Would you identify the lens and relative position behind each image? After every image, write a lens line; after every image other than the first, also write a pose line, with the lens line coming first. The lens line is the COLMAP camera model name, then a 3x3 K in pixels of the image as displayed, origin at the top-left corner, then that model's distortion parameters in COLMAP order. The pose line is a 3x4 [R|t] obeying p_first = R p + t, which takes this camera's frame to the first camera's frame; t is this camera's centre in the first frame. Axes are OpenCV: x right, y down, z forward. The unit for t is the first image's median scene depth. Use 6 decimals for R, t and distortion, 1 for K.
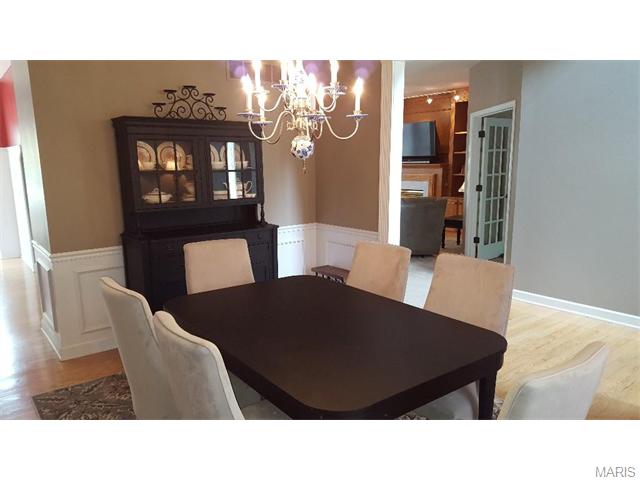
lens RADIAL K [[471.9, 0, 316.1], [0, 471.9, 245.3], [0, 0, 1]] dist [0.020880, -0.057244]
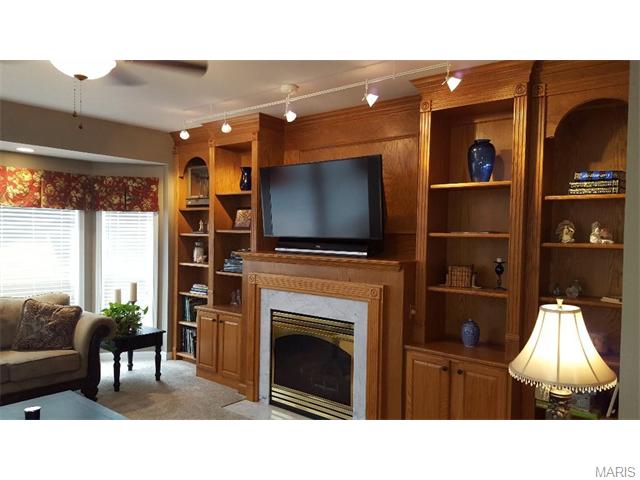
lens RADIAL K [[471.9, 0, 333.2], [0, 471.9, 241.3], [0, 0, 1]] dist [0.020880, -0.057244]
pose [[0.969758, 0.035595, 0.241460, 0.115082], [0.006238, 0.985370, -0.170313, -0.121055], [-0.243990, 0.166668, 0.955348, 0.632892]]
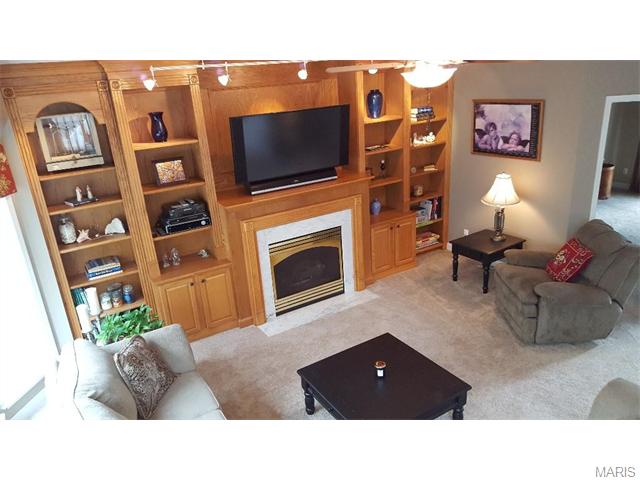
lens RADIAL K [[450.8, 0, 318.9], [0, 450.8, 245.3], [0, 0, 1]] dist [0.038163, -0.004210]
pose [[0.114594, -0.338262, 0.934049, -0.317418], [0.247671, 0.920281, 0.302890, -0.280021], [-0.962043, 0.196627, 0.189237, 0.962060]]
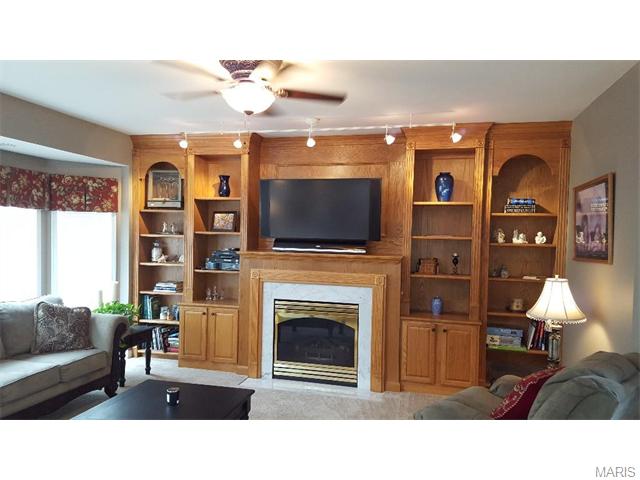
lens RADIAL K [[471.9, 0, 323.0], [0, 471.9, 244.7], [0, 0, 1]] dist [0.020880, -0.057244]
pose [[0.780183, 0.026552, 0.624988, -0.142148], [0.077669, 0.987256, -0.138897, -0.116054], [-0.620711, 0.156907, 0.768178, 0.631155]]
